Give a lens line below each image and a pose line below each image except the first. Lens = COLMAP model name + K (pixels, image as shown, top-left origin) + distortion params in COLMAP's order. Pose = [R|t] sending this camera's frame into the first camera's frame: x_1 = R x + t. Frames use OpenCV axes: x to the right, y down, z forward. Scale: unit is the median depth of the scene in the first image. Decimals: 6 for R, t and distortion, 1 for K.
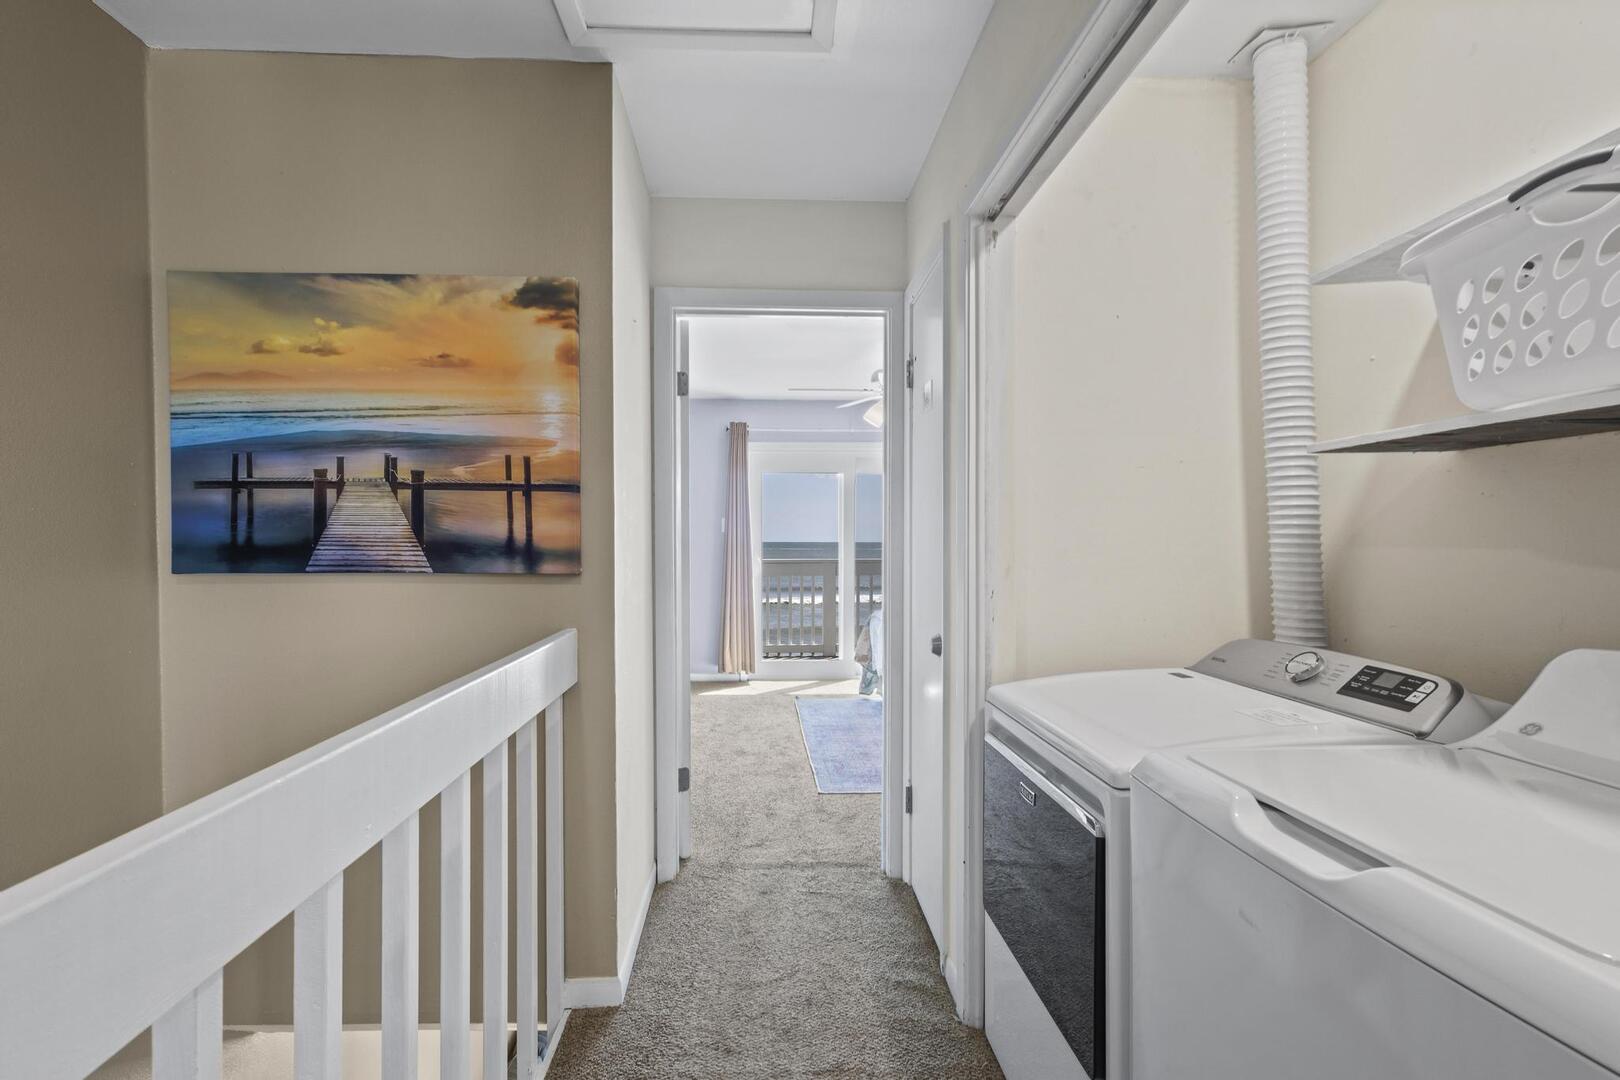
lens RADIAL K [[749.0, 0, 810.0], [0, 749.0, 540.0], [0, 0, 1]] dist [-0.000243, -0.000044]
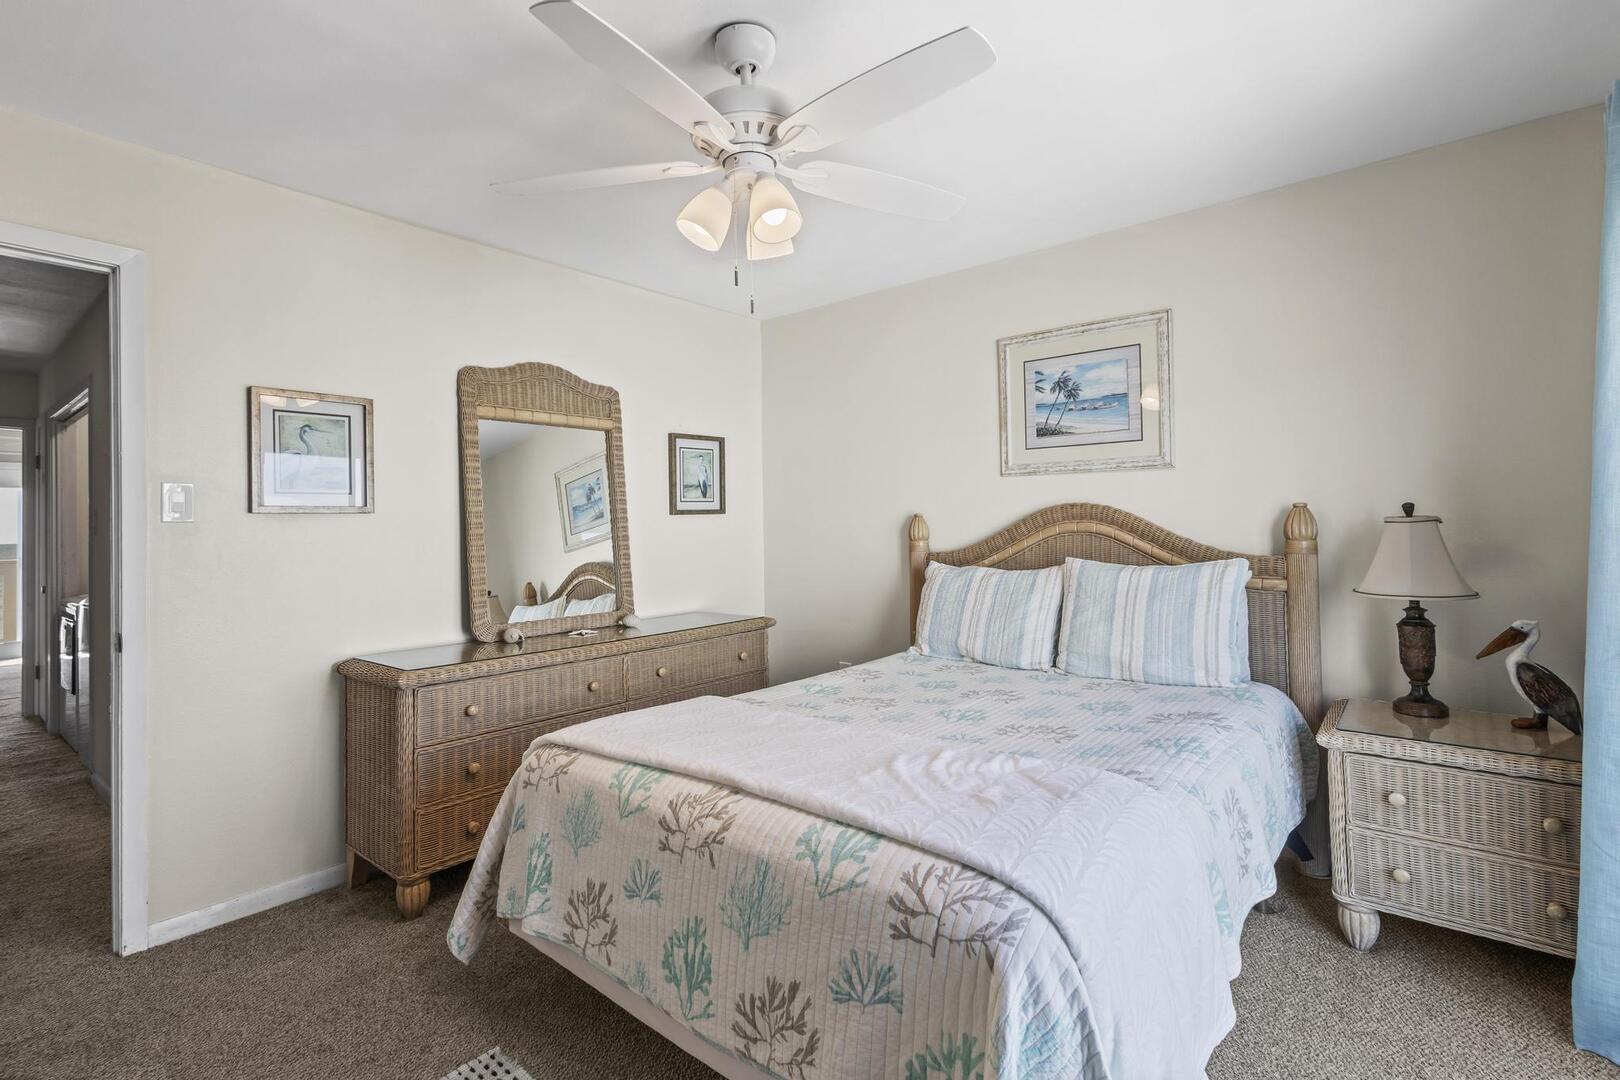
lens RADIAL K [[749.0, 0, 810.0], [0, 749.0, 540.0], [0, 0, 1]] dist [-0.000243, -0.000044]
pose [[0.687209, 0.001151, 0.726459, 0.096230], [0.004590, 0.999972, -0.005927, 0.009383], [-0.726445, 0.007408, 0.687185, -1.925599]]
